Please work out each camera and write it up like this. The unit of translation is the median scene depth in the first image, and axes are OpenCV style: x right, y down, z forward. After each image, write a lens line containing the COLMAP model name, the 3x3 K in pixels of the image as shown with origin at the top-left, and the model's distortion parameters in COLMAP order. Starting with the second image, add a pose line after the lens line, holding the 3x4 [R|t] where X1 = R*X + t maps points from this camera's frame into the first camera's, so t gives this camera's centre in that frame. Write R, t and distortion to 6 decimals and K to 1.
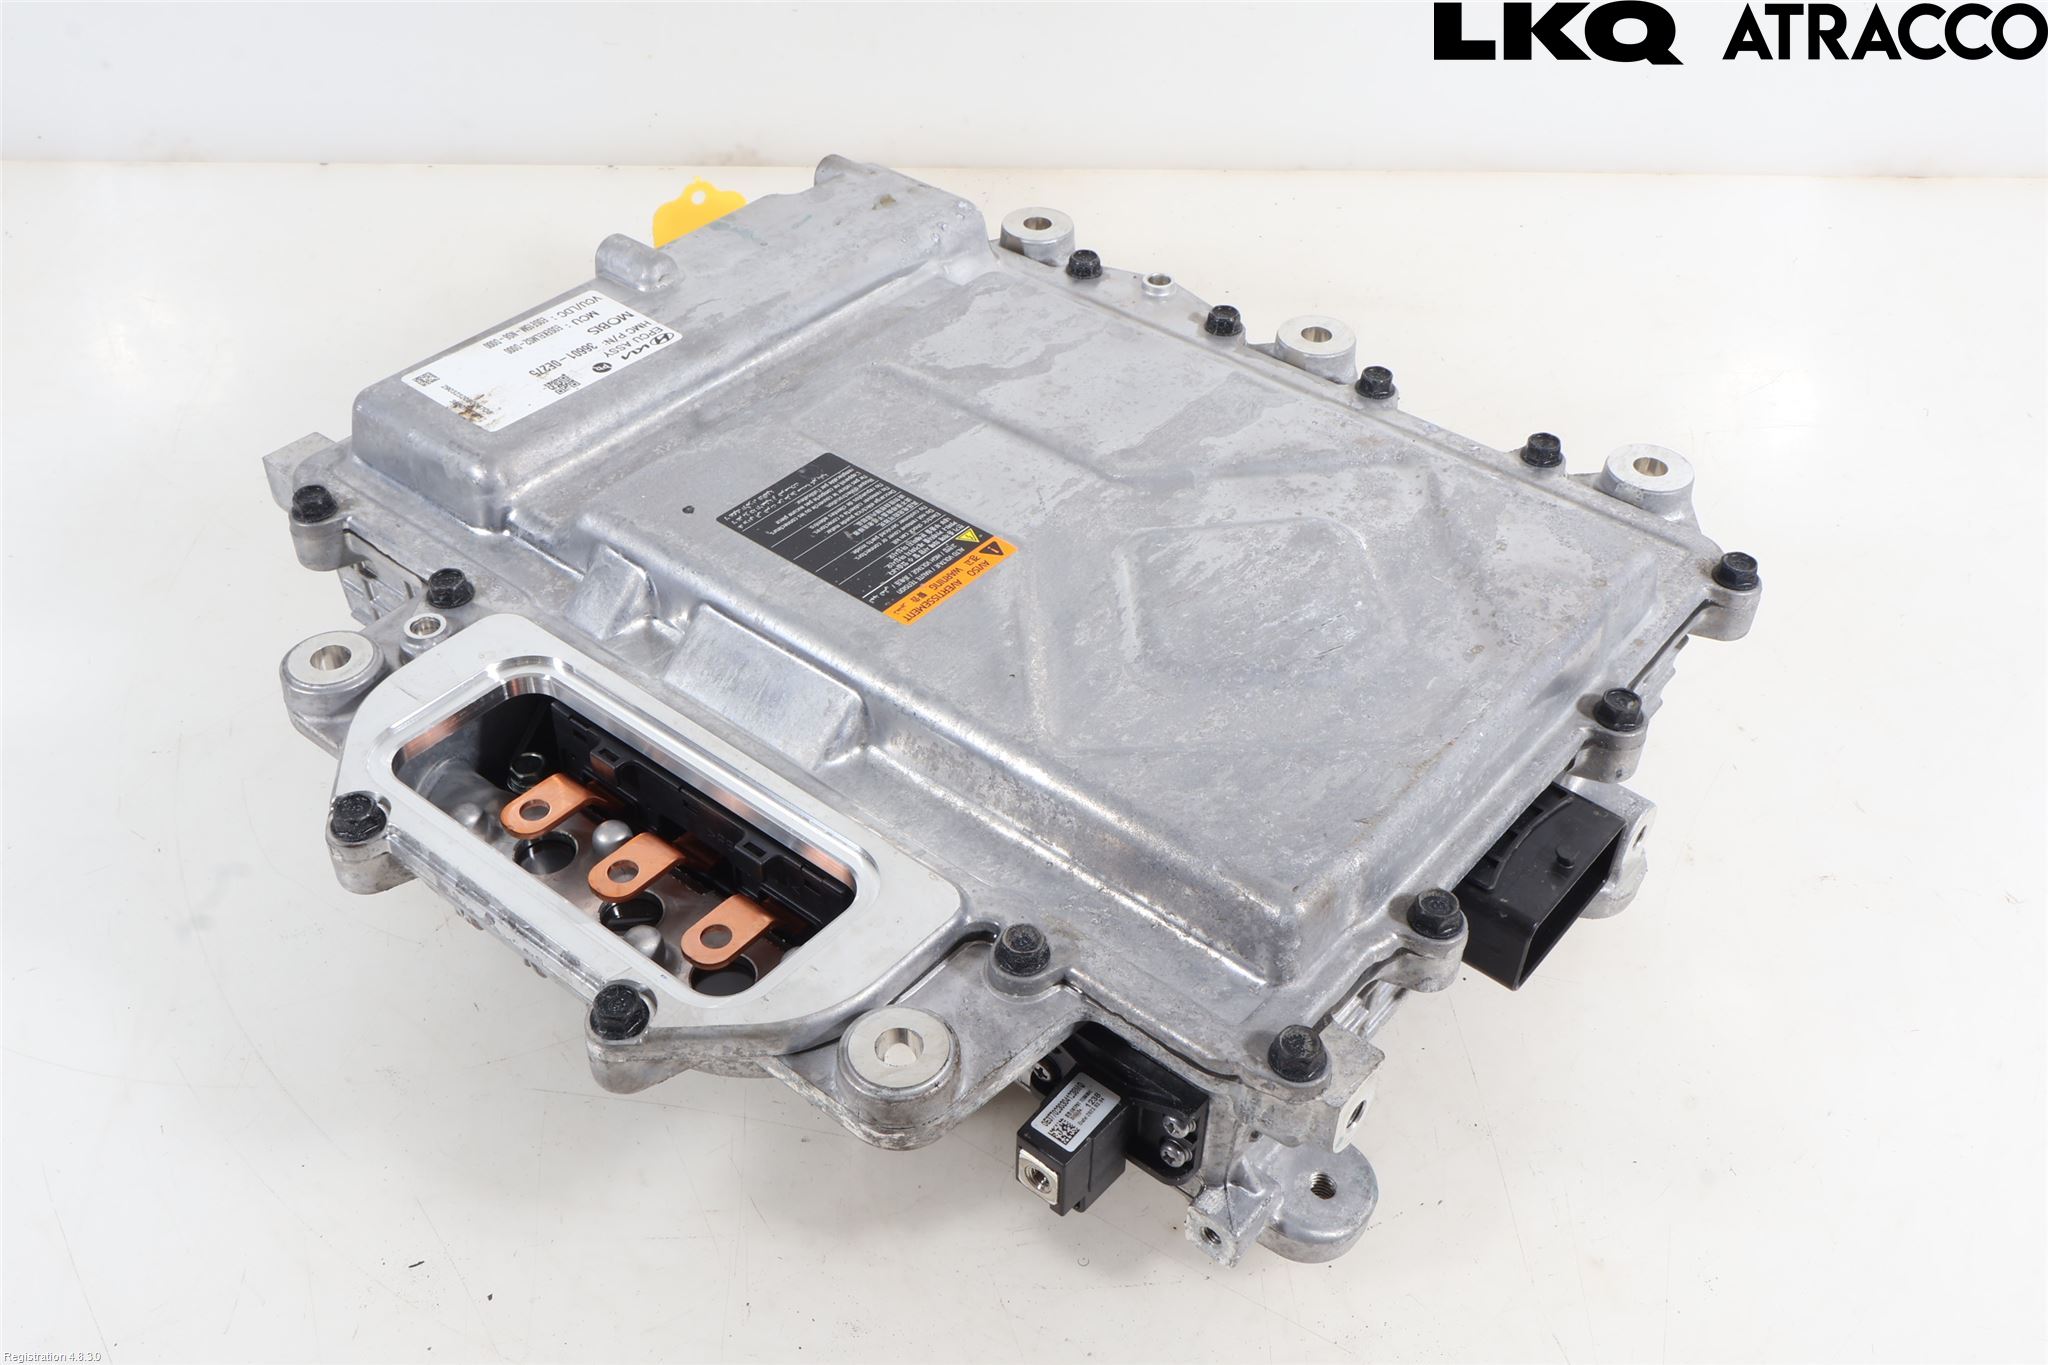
lens RADIAL K [[1944.5, 0, 1022.8], [0, 1944.5, 678.5], [0, 0, 1]] dist [0.003759, 0.000000]
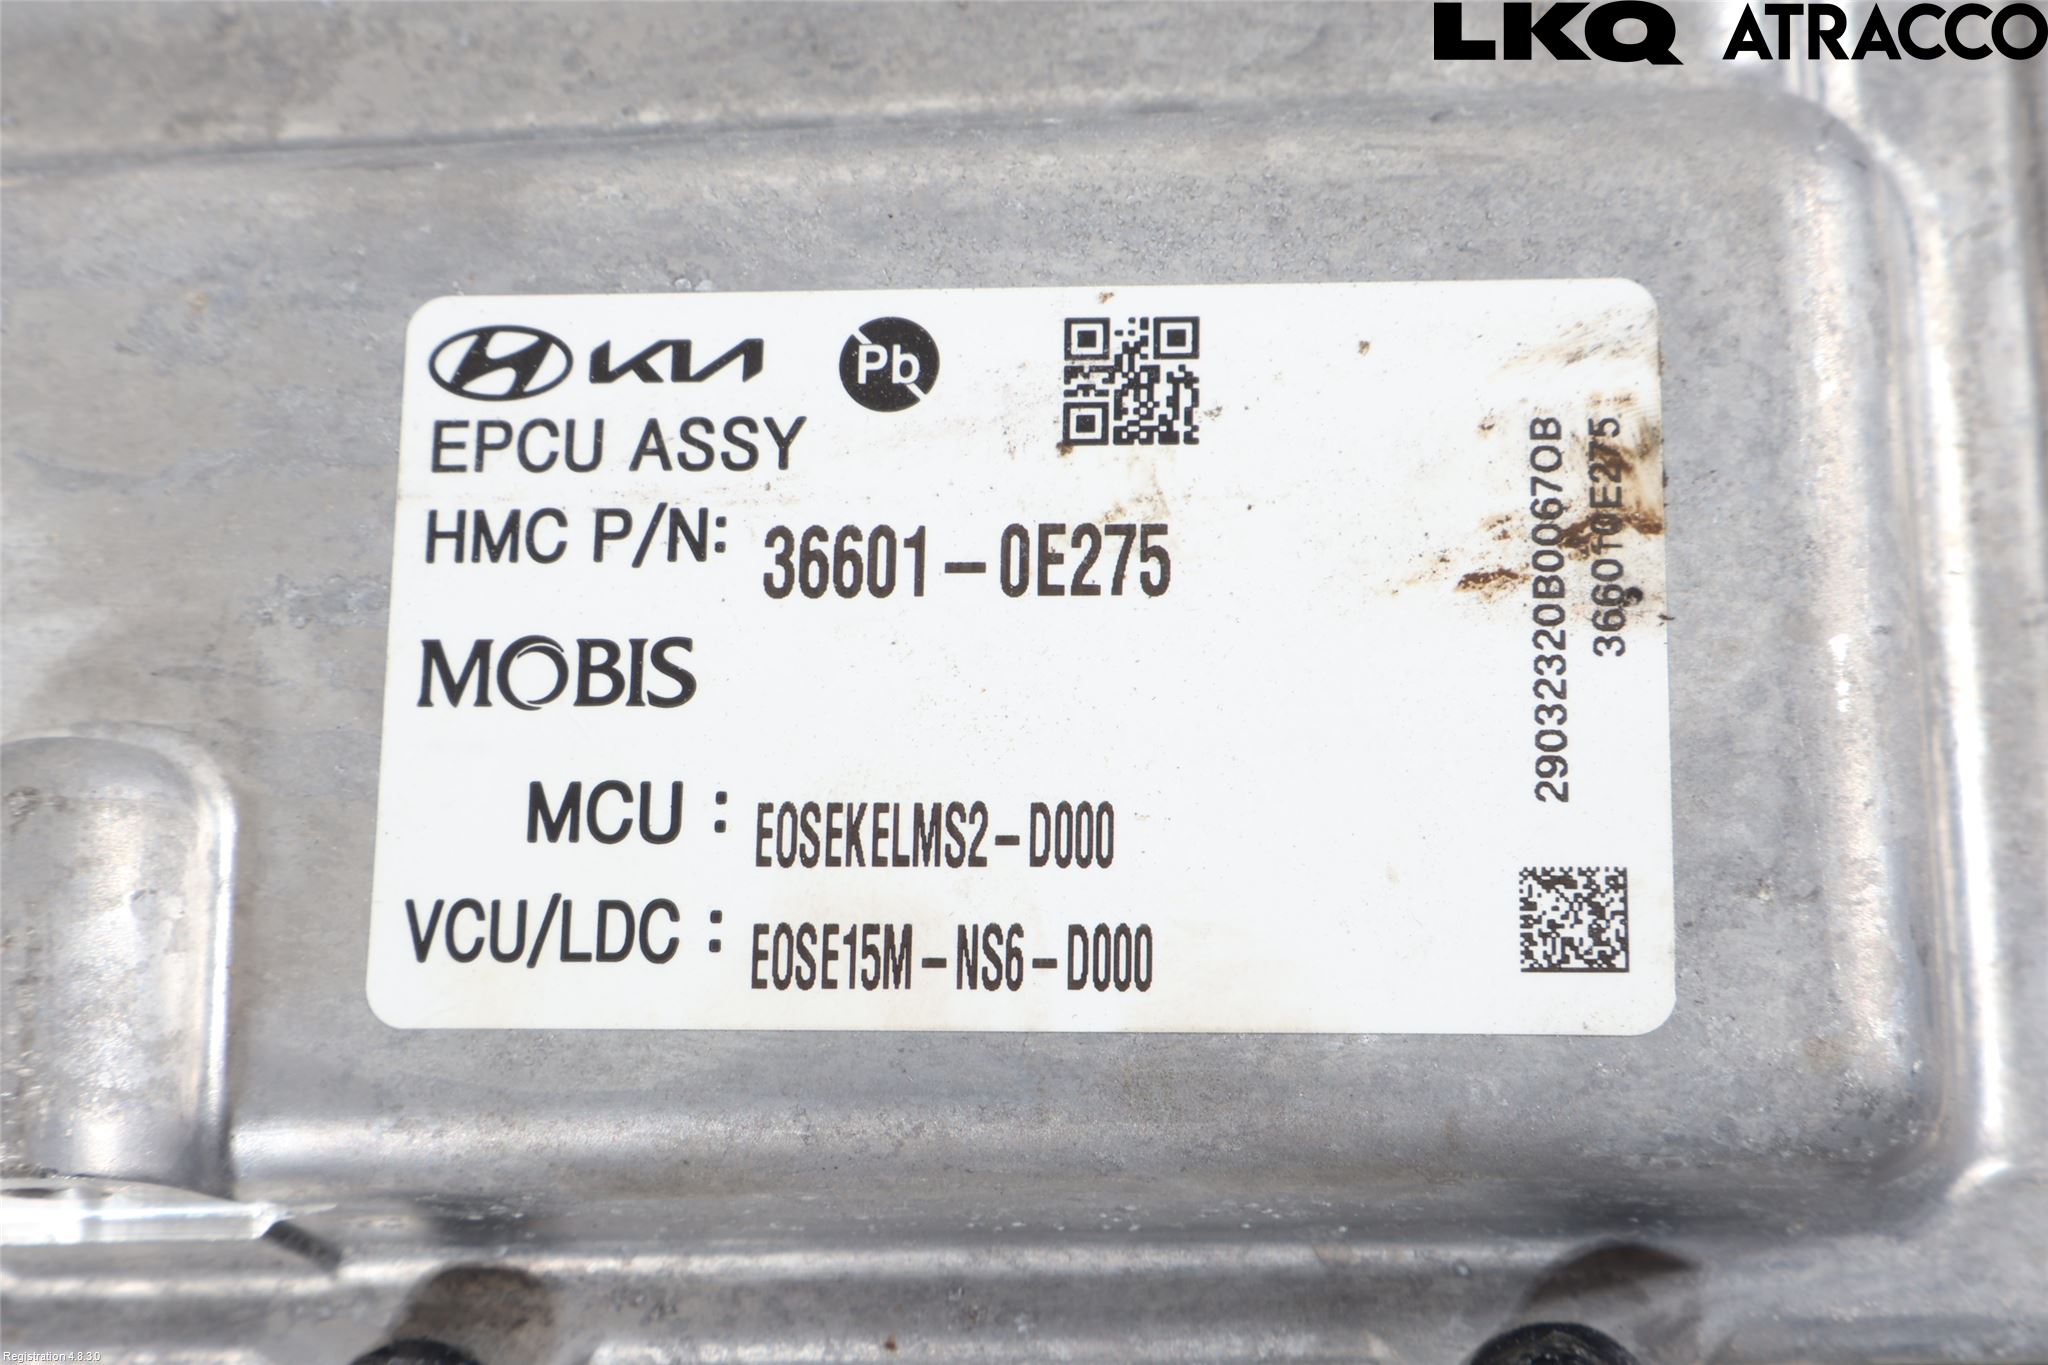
lens RADIAL K [[3636.1, 0, 1025.4], [0, 3636.1, 685.7], [0, 0, 1]] dist [0.011688, 0.000000]
pose [[-0.636398, -0.735985, 0.230919, -0.358744], [0.560066, -0.235033, 0.794409, -0.484362], [-0.530400, 0.634890, 0.561775, 0.870786]]
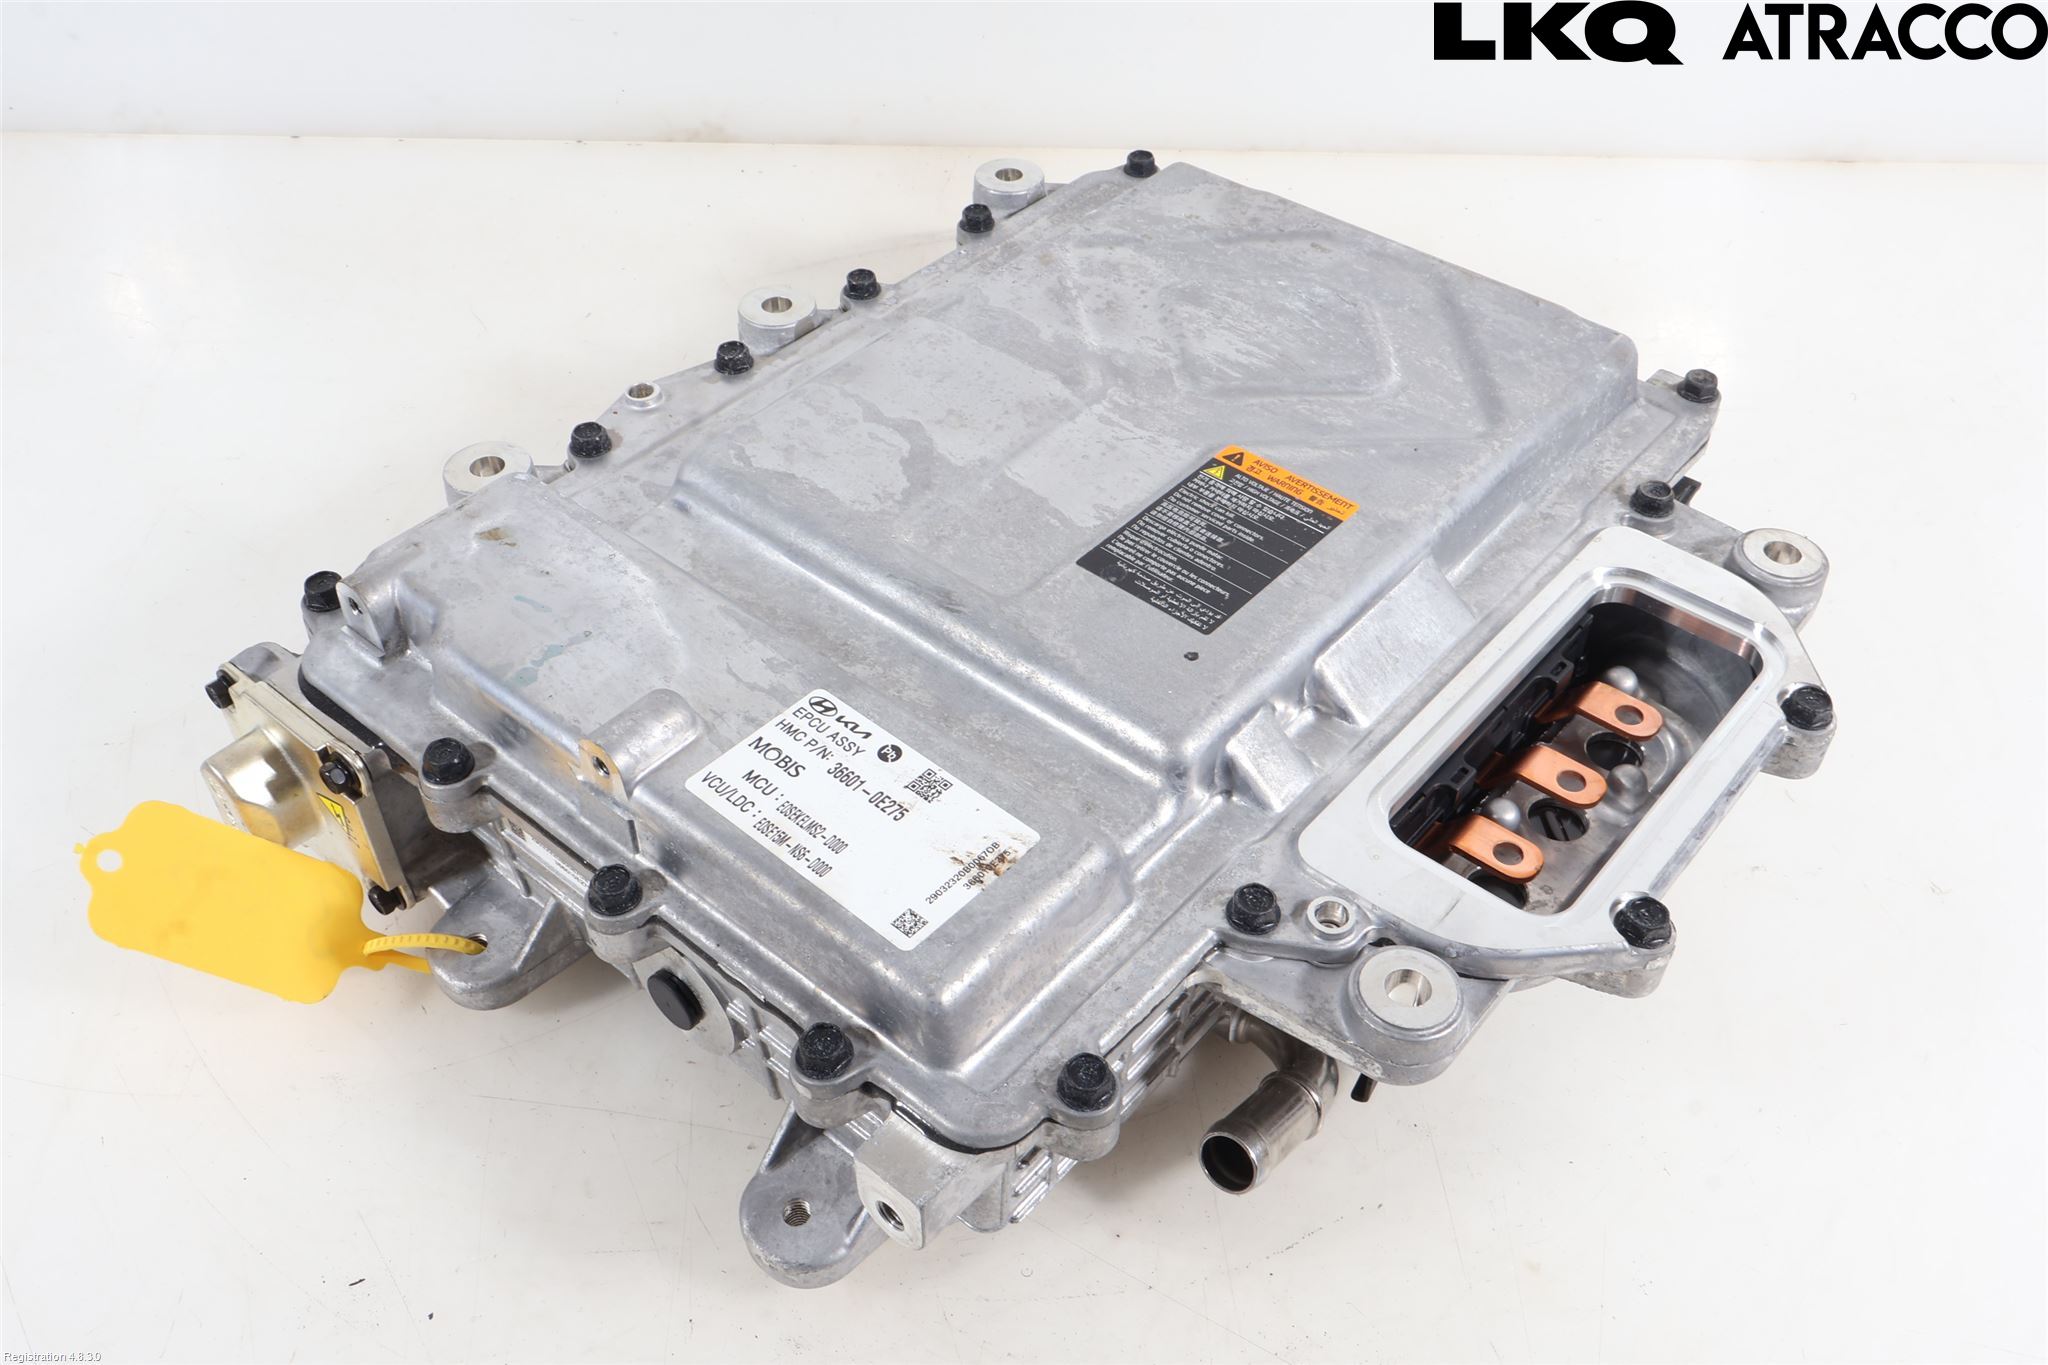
lens RADIAL K [[1787.2, 0, 1031.6], [0, 1787.2, 685.6], [0, 0, 1]] dist [-0.007080, 0.001906]
pose [[0.019907, -0.703158, 0.710755, -0.762712], [0.644665, 0.552406, 0.528445, -0.558946], [-0.764206, 0.447679, 0.464298, 0.656763]]
